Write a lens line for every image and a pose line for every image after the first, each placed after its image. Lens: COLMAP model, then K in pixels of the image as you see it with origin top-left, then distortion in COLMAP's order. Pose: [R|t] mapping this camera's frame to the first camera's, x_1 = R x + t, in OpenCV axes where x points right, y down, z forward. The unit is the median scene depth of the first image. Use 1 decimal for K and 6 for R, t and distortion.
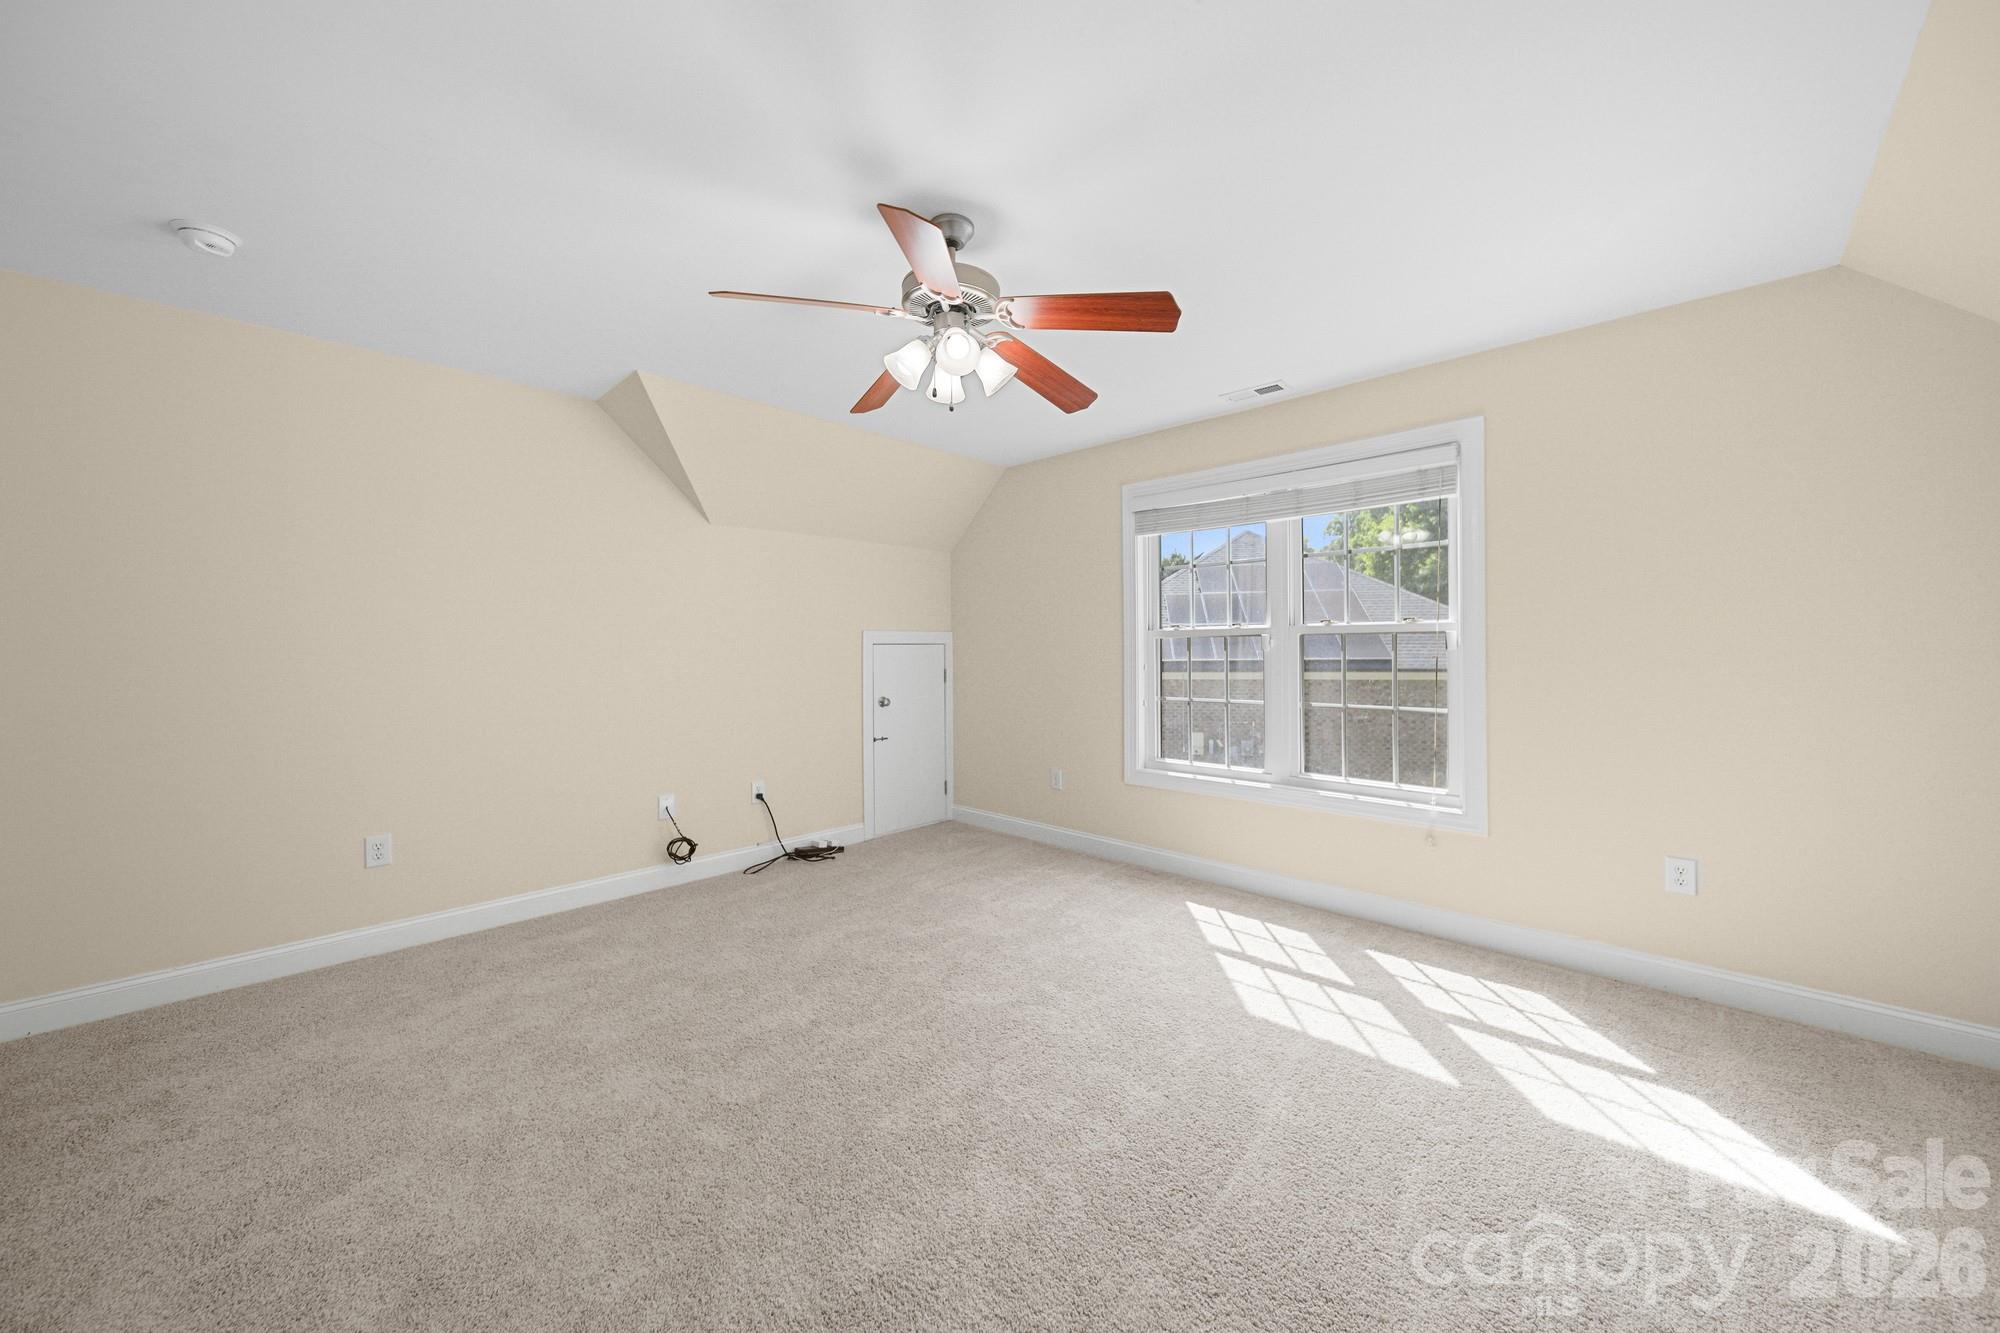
lens RADIAL K [[703.8, 0, 1001.4], [0, 703.8, 651.8], [0, 0, 1]] dist [-0.000055, -0.000058]
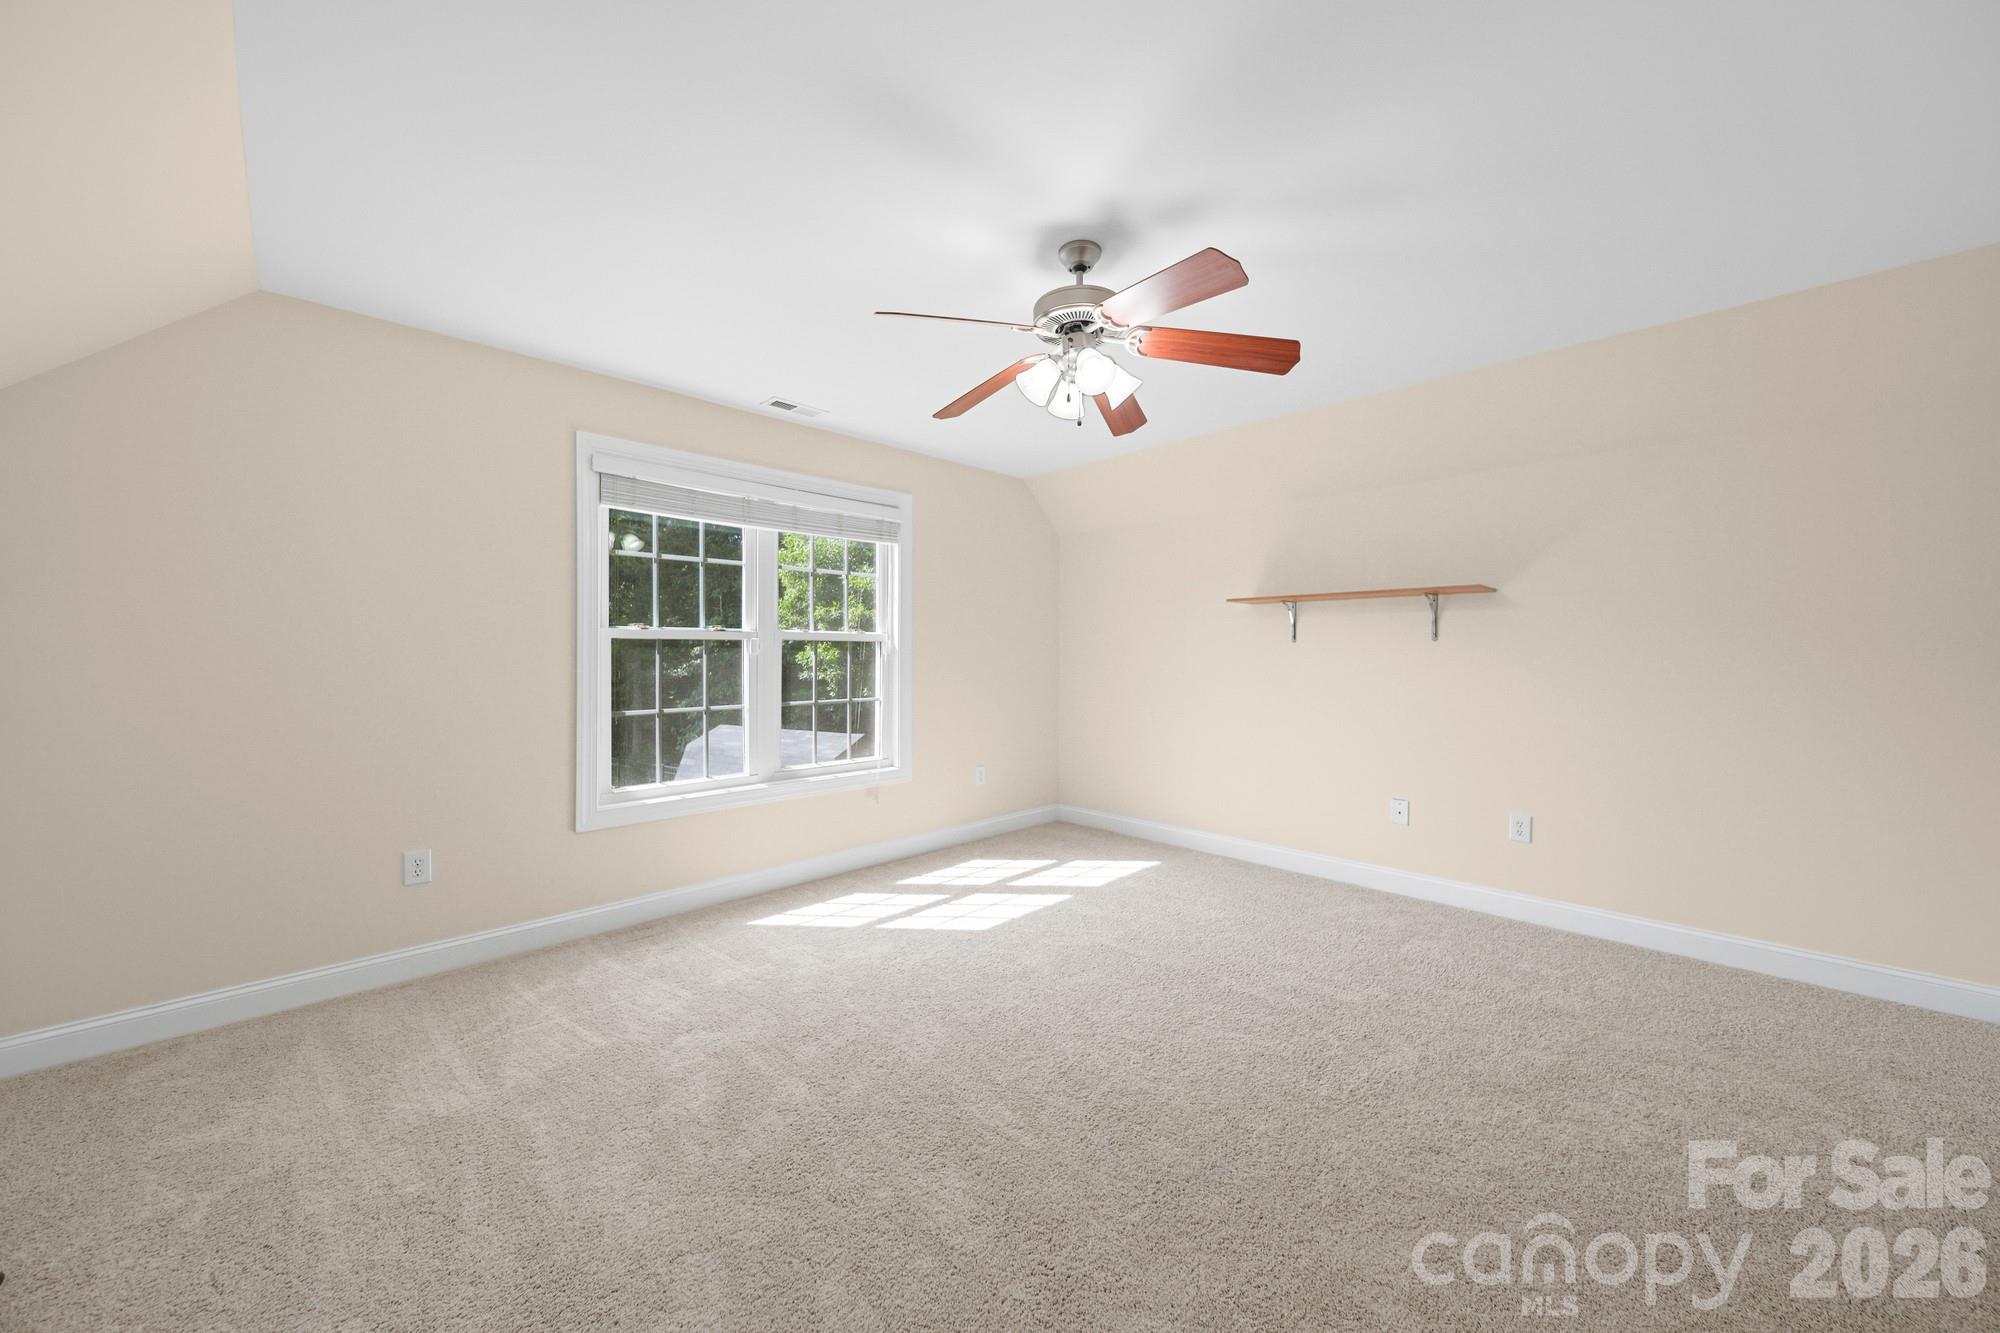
lens RADIAL K [[720.1, 0, 1005.7], [0, 720.1, 669.8], [0, 0, 1]] dist [0.000035, -0.000161]
pose [[0.038100, -0.015381, 0.999156, -0.710493], [0.003609, 0.999877, 0.015254, 0.006839], [-0.999267, 0.003025, 0.038151, 0.650772]]
